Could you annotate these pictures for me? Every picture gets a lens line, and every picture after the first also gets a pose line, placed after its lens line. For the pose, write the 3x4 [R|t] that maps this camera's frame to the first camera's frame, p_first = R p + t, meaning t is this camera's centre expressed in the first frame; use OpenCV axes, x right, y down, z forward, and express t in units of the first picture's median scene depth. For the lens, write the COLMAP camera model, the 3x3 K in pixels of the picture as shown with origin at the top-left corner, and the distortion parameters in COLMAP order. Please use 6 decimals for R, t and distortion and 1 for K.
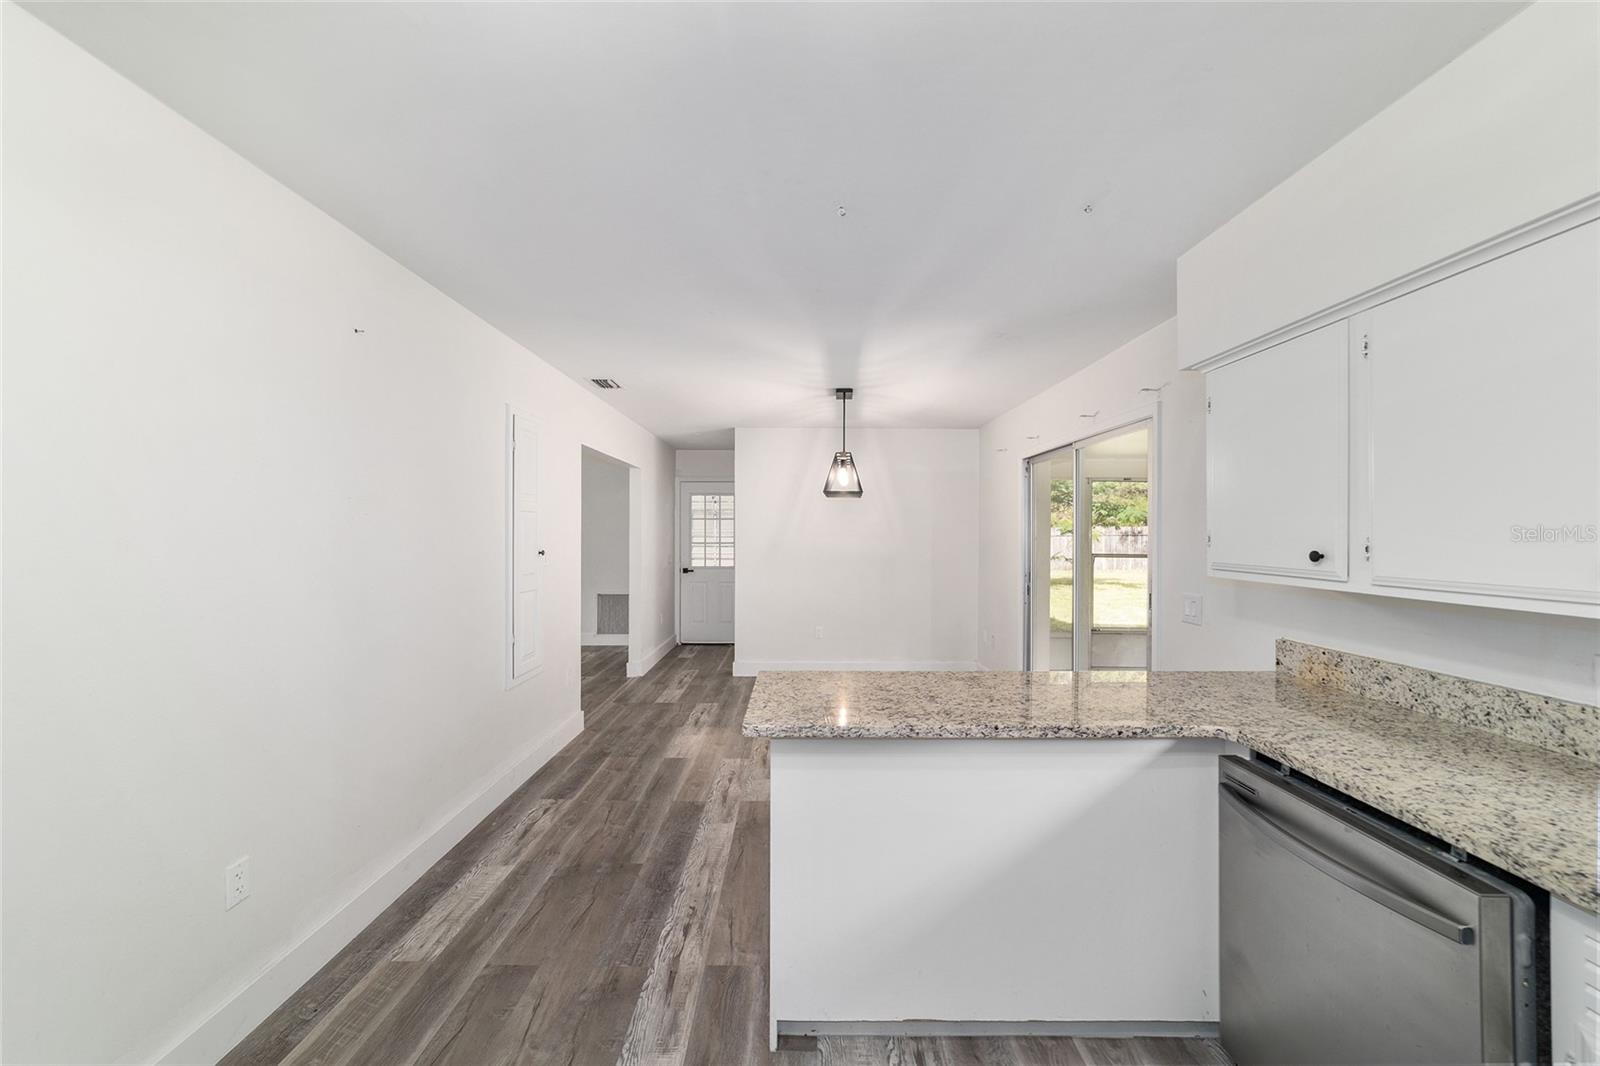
lens RADIAL K [[617.4, 0, 794.9], [0, 617.4, 535.8], [0, 0, 1]] dist [-0.004213, 0.000136]
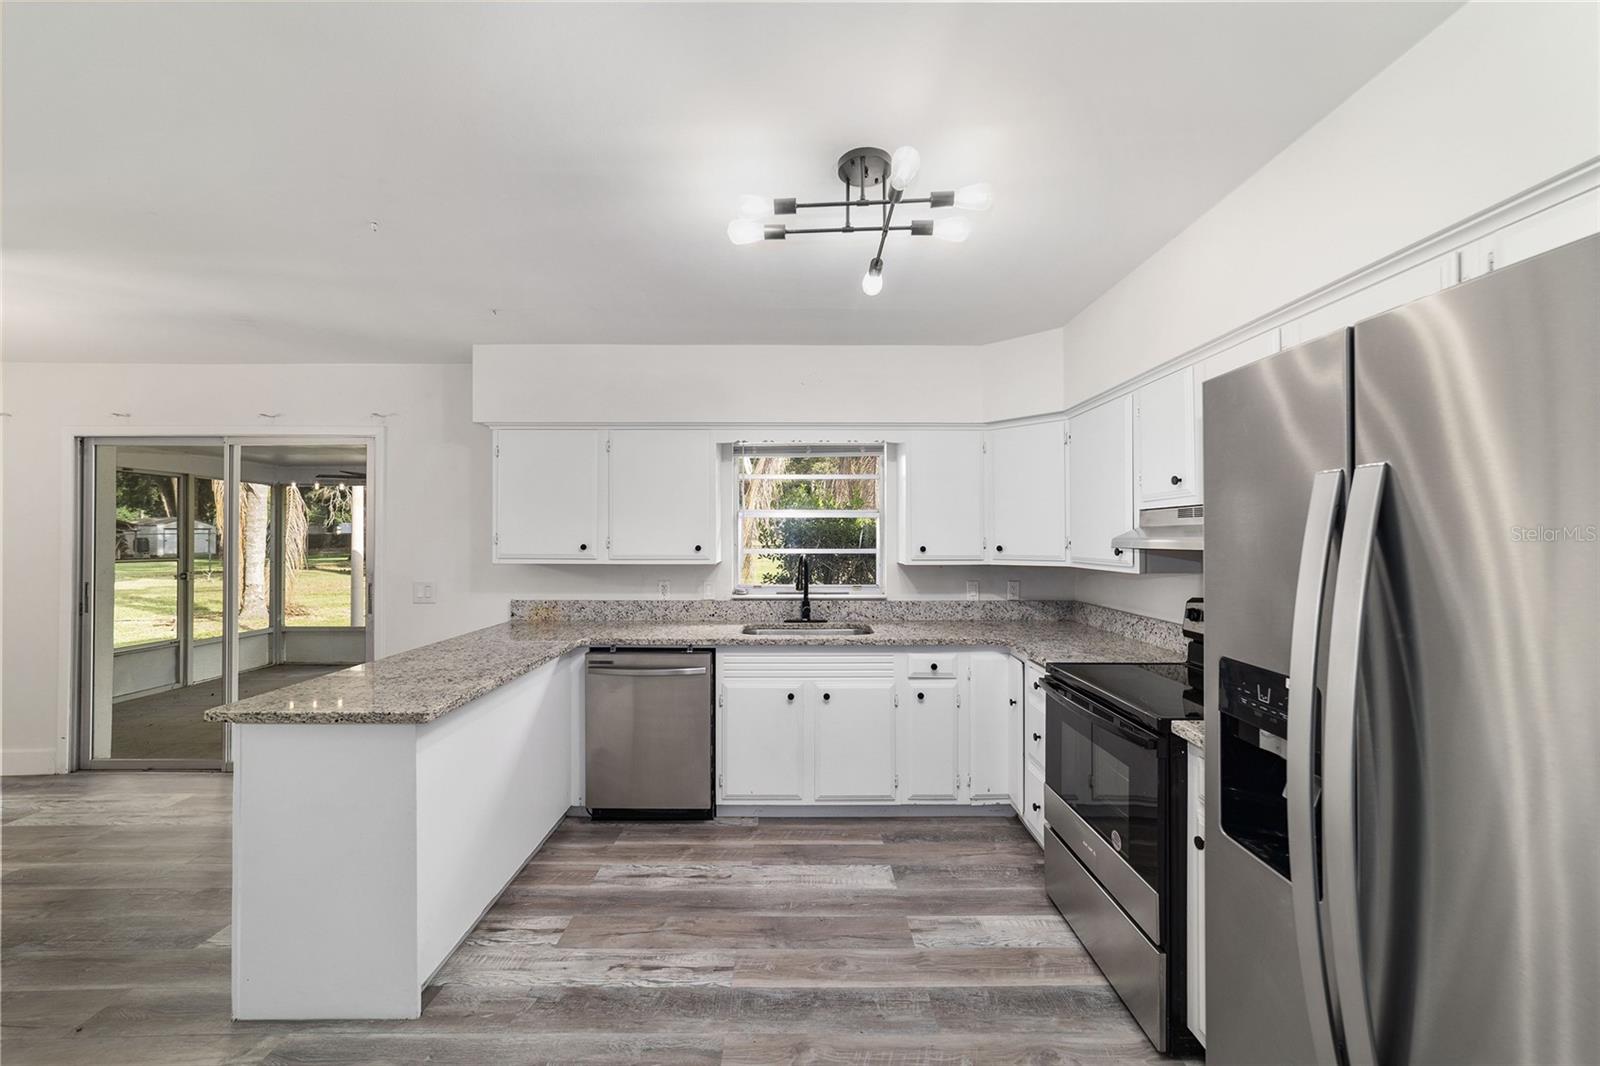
lens RADIAL K [[617.4, 0, 796.9], [0, 617.4, 538.3], [0, 0, 1]] dist [-0.004213, 0.000136]
pose [[-0.022122, 0.003448, 0.999749, -1.050080], [0.003322, 0.999989, -0.003375, 0.013939], [-0.999750, 0.003246, -0.022133, 0.346035]]
